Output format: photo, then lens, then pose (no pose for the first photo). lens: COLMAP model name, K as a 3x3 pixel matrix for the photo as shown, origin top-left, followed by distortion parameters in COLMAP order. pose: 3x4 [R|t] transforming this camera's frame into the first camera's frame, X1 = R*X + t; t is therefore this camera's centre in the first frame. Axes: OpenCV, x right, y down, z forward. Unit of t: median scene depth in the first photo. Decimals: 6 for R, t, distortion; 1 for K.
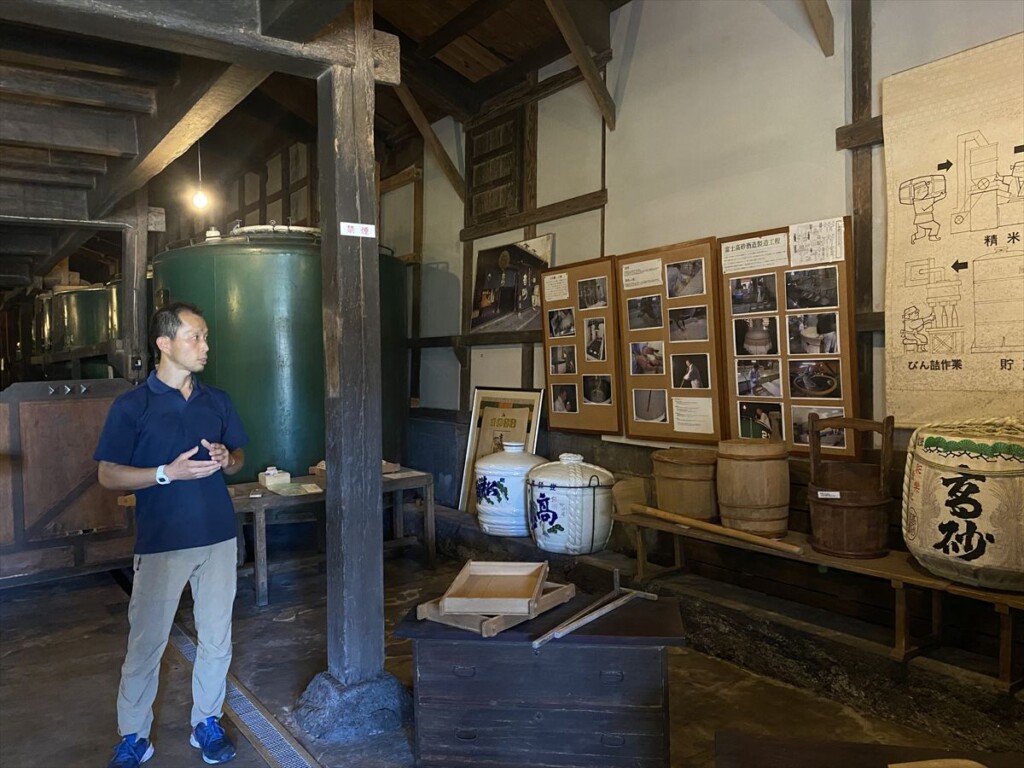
lens RADIAL K [[773.6, 0, 487.4], [0, 773.6, 383.7], [0, 0, 1]] dist [0.071759, -0.151421]
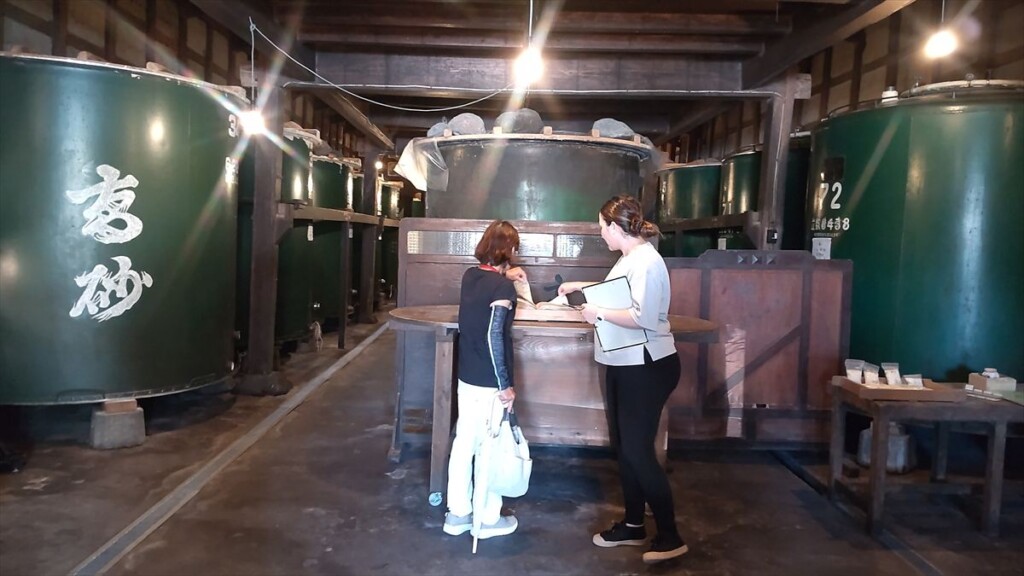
lens RADIAL K [[711.2, 0, 512.0], [0, 711.2, 288.0], [0, 0, 1]] dist [0.064628, -0.087365]
pose [[0.832816, 0.081800, -0.547473, -0.327696], [-0.062294, 0.996588, 0.054142, 0.014842], [0.550034, -0.010987, 0.835070, 0.096968]]
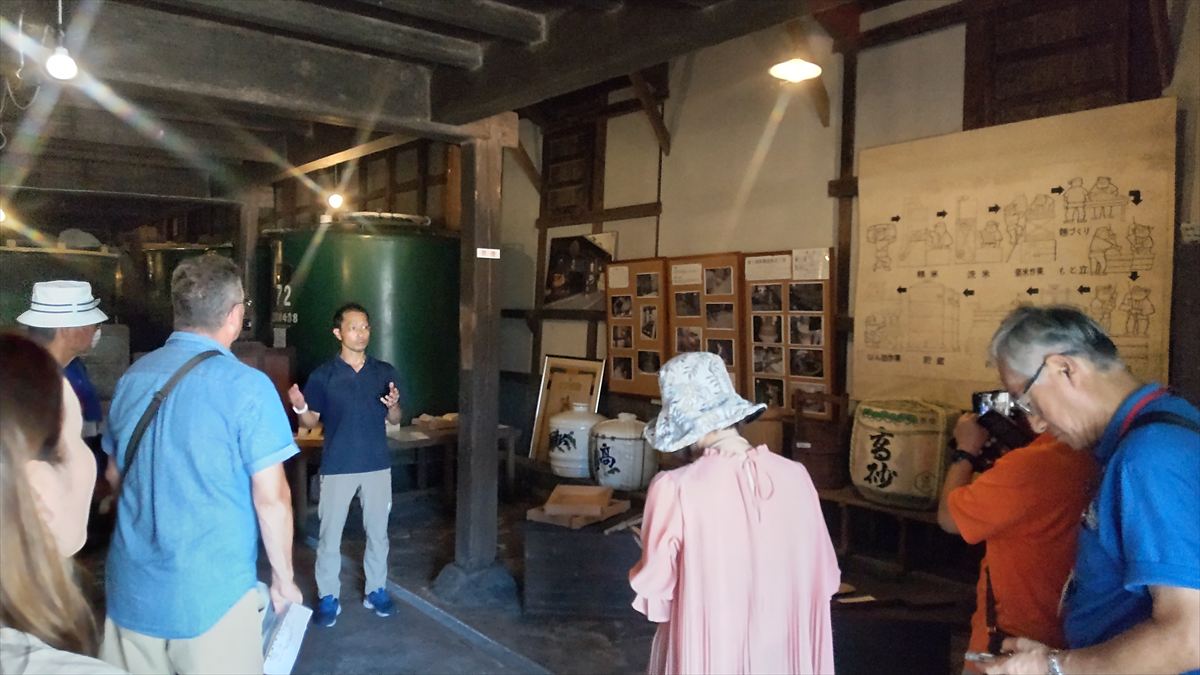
lens RADIAL K [[833.5, 0, 600.0], [0, 833.5, 337.5], [0, 0, 1]] dist [0.064628, -0.087365]
pose [[0.995856, 0.032773, 0.084833, -0.060804], [-0.032793, 0.999461, -0.001167, -0.033172], [-0.084826, -0.001619, 0.996394, -0.388029]]
